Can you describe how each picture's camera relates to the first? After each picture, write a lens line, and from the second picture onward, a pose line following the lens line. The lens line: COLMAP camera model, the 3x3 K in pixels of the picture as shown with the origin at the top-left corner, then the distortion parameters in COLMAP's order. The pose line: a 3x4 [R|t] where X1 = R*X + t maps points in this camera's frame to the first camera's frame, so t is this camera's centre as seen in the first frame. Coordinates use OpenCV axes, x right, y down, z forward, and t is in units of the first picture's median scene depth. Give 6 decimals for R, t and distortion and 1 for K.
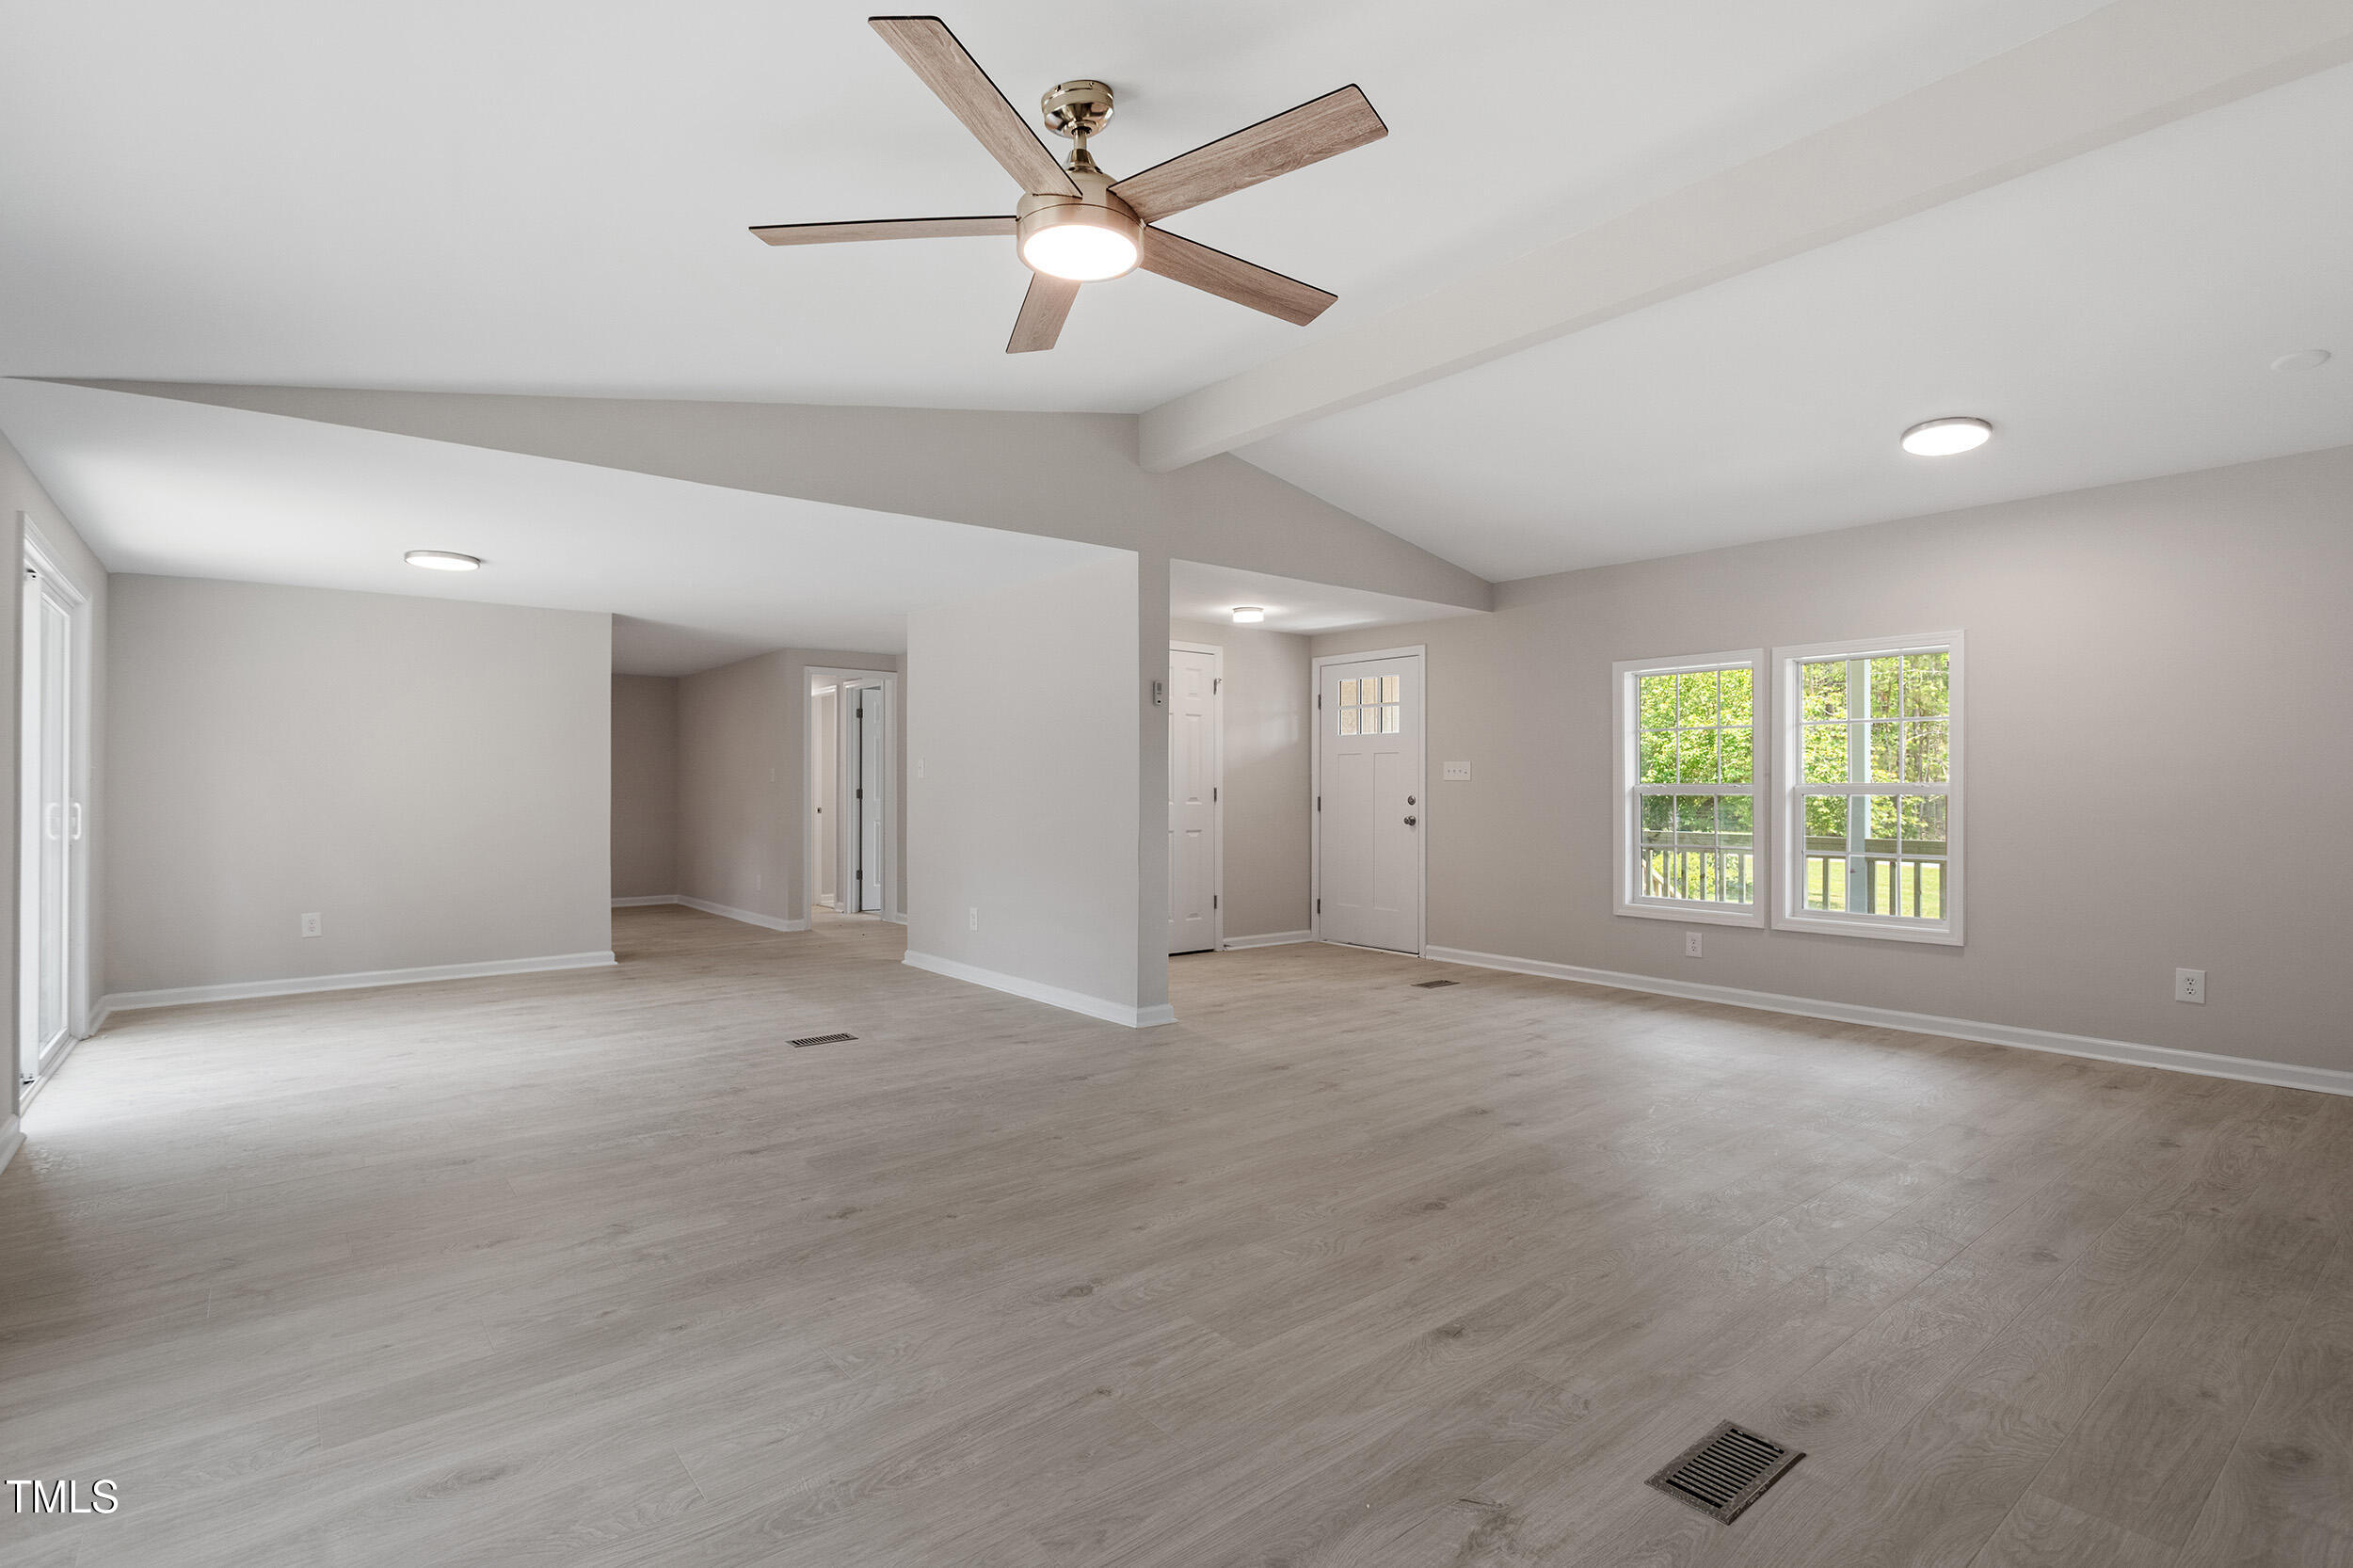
lens RADIAL K [[1120.3, 0, 1178.1], [0, 1120.3, 782.3], [0, 0, 1]] dist [0.000857, 0.000433]
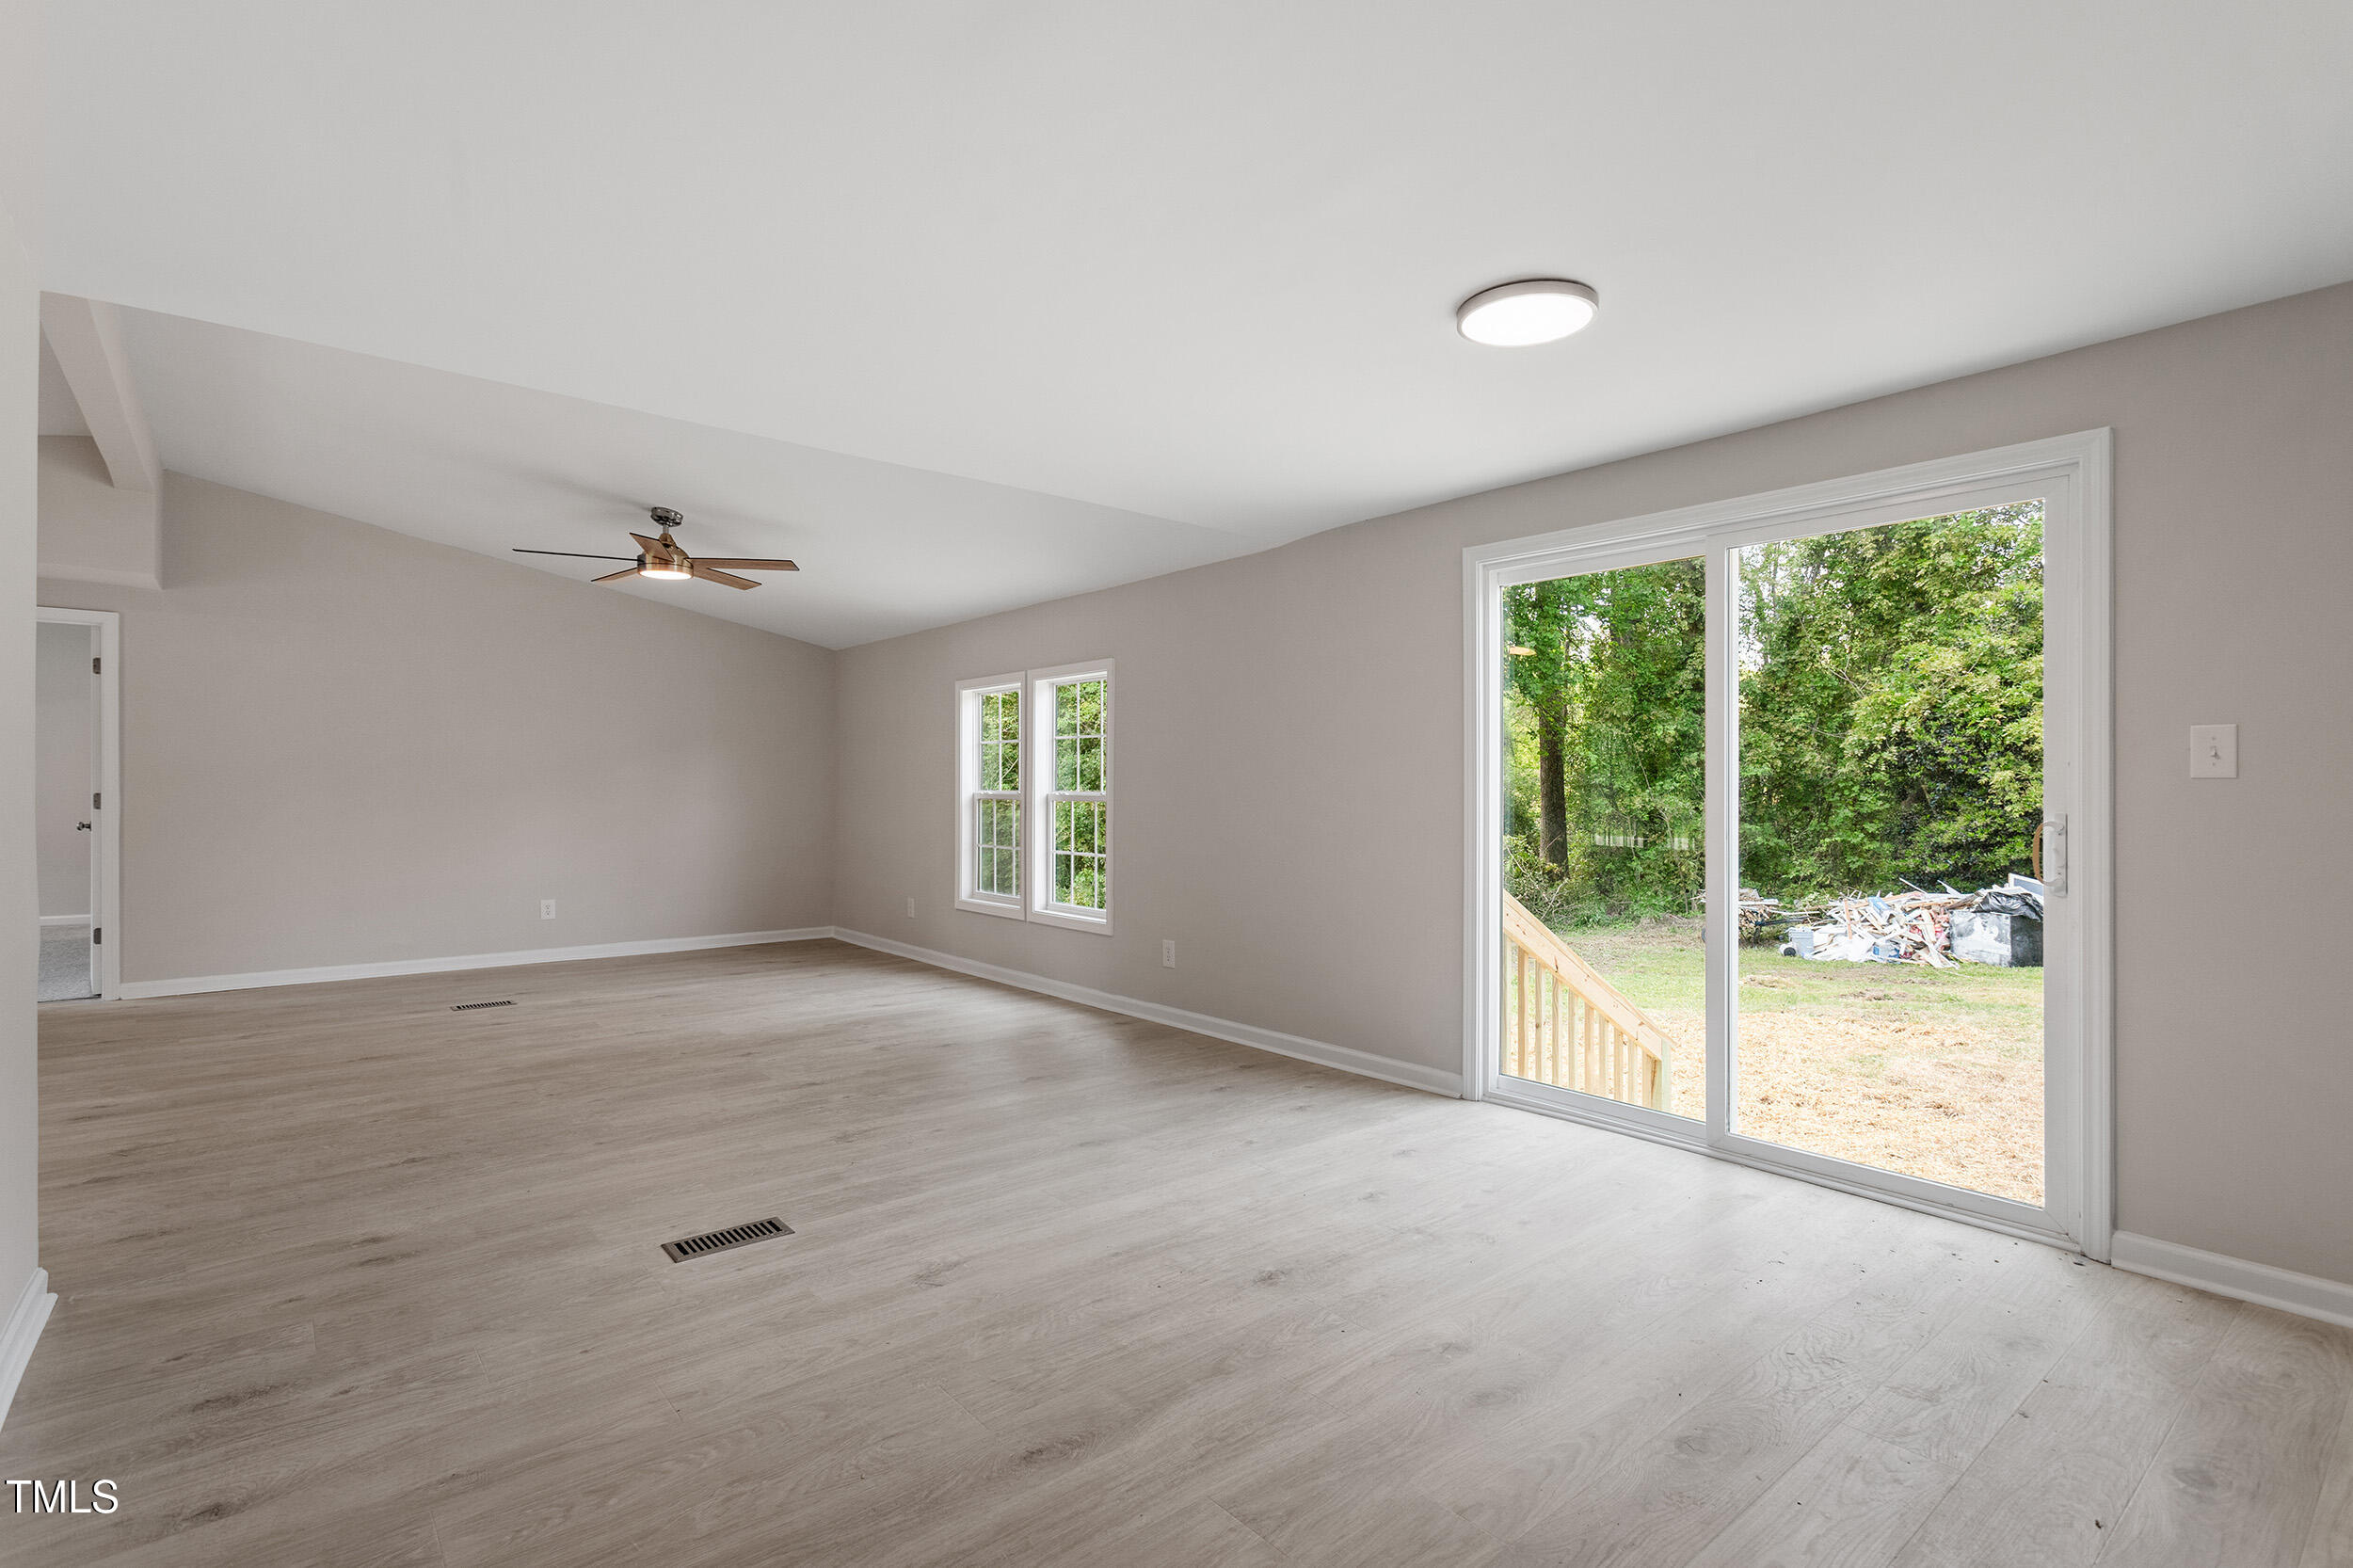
lens RADIAL K [[1126.1, 0, 1182.5], [0, 1126.1, 755.8], [0, 0, 1]] dist [0.000608, -0.000024]
pose [[-0.999951, -0.000843, -0.009894, -0.759200], [-0.000513, 0.999445, -0.033304, 0.006902], [0.009916, -0.033297, -0.999396, 2.213648]]
